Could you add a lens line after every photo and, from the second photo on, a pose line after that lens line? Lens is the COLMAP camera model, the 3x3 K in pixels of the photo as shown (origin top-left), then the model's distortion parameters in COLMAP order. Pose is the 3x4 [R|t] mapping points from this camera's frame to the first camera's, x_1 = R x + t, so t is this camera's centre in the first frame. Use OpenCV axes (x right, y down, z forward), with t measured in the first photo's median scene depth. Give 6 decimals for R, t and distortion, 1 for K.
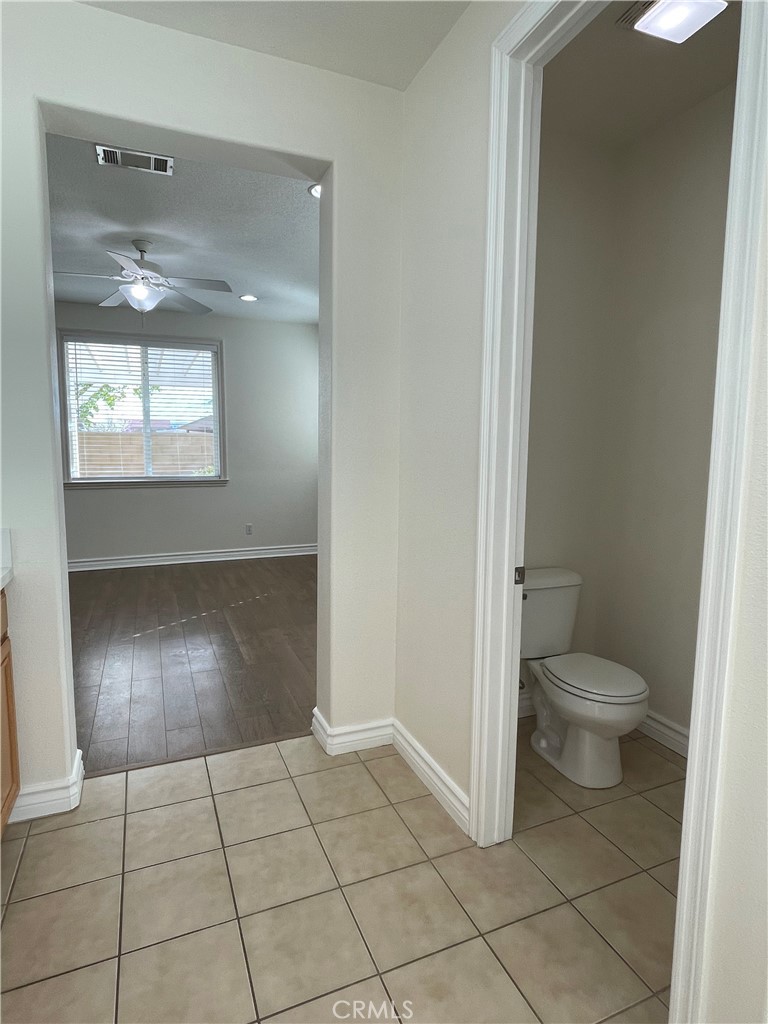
lens RADIAL K [[560.8, 0, 384.0], [0, 560.8, 512.0], [0, 0, 1]] dist [0.002940, -0.000443]
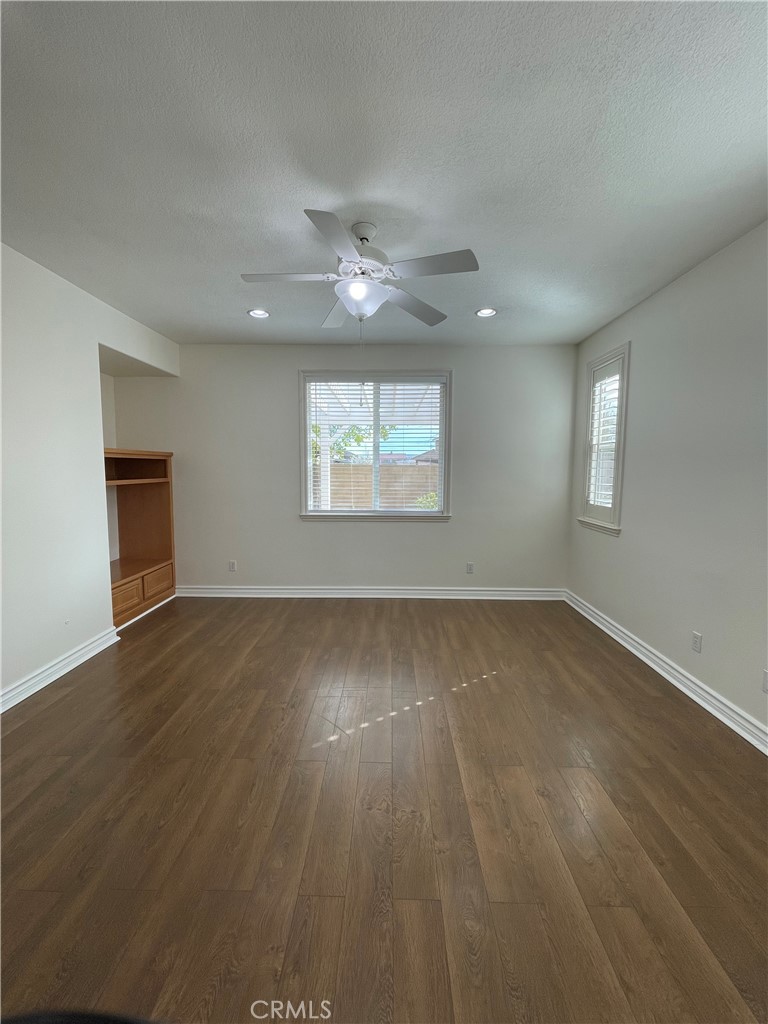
lens RADIAL K [[403.4, 0, 384.0], [0, 403.4, 512.0], [0, 0, 1]] dist [-0.000112, -0.000038]
pose [[0.914294, 0.039403, -0.403130, -0.108662], [-0.044872, 0.998984, -0.004126, -0.057202], [0.402558, 0.021862, 0.915133, 0.334064]]
